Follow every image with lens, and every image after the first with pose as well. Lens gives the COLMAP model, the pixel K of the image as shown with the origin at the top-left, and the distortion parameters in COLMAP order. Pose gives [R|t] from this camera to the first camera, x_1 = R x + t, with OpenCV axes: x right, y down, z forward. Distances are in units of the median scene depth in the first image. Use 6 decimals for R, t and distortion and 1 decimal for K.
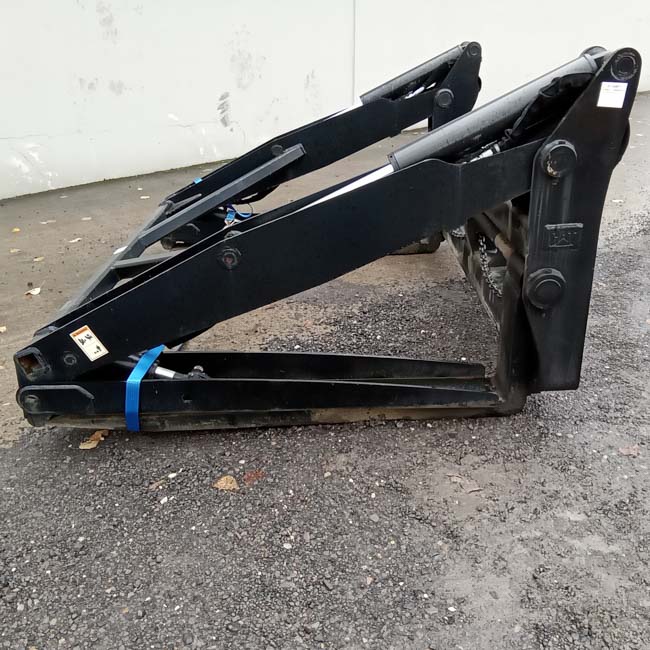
lens RADIAL K [[665.7, 0, 325.0], [0, 665.7, 325.0], [0, 0, 1]] dist [0.036296, -0.030883]
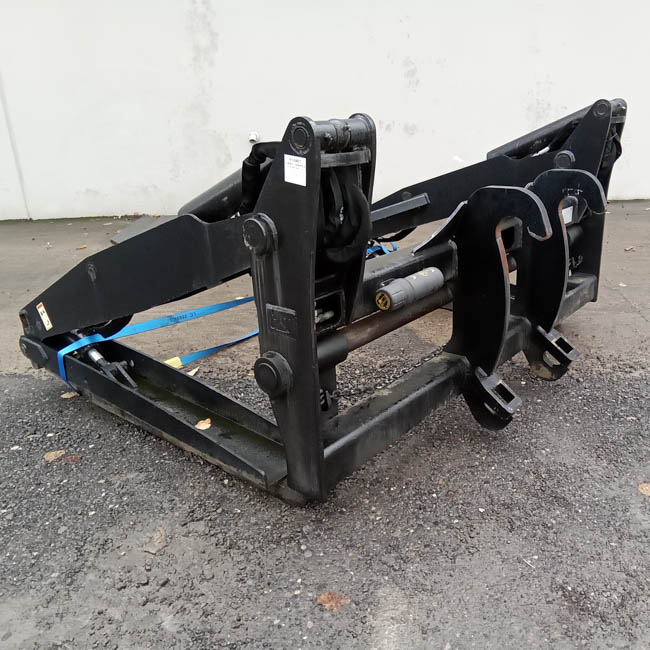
lens RADIAL K [[607.8, 0, 326.4], [0, 607.8, 301.3], [0, 0, 1]] dist [0.084760, -0.152444]
pose [[0.776604, 0.221942, -0.589600, 0.769746], [-0.259491, 0.965503, 0.021647, -0.167772], [0.574064, 0.136185, 0.807406, 0.335627]]
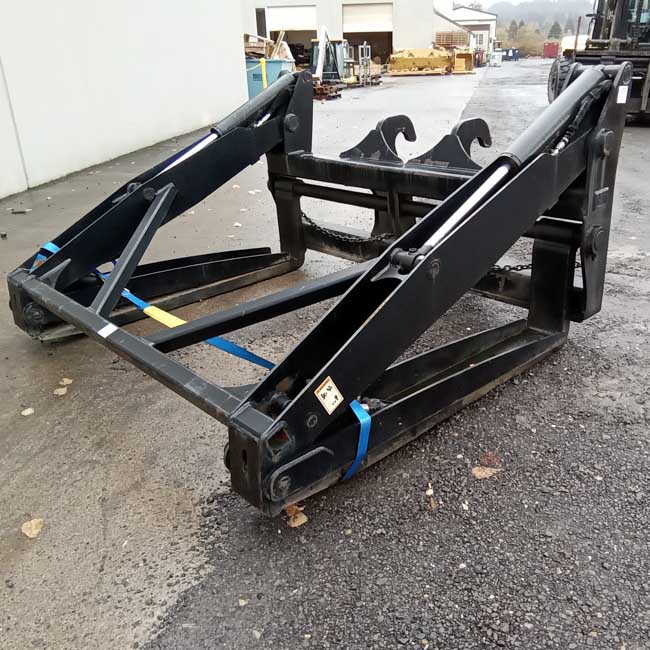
lens RADIAL K [[703.7, 0, 325.0], [0, 703.7, 325.0], [0, 0, 1]] dist [0.001545, -0.016499]
pose [[0.738598, -0.266213, 0.619357, -0.914112], [0.303240, 0.951732, 0.047454, -0.111100], [-0.602095, 0.152765, 0.783674, 0.218296]]
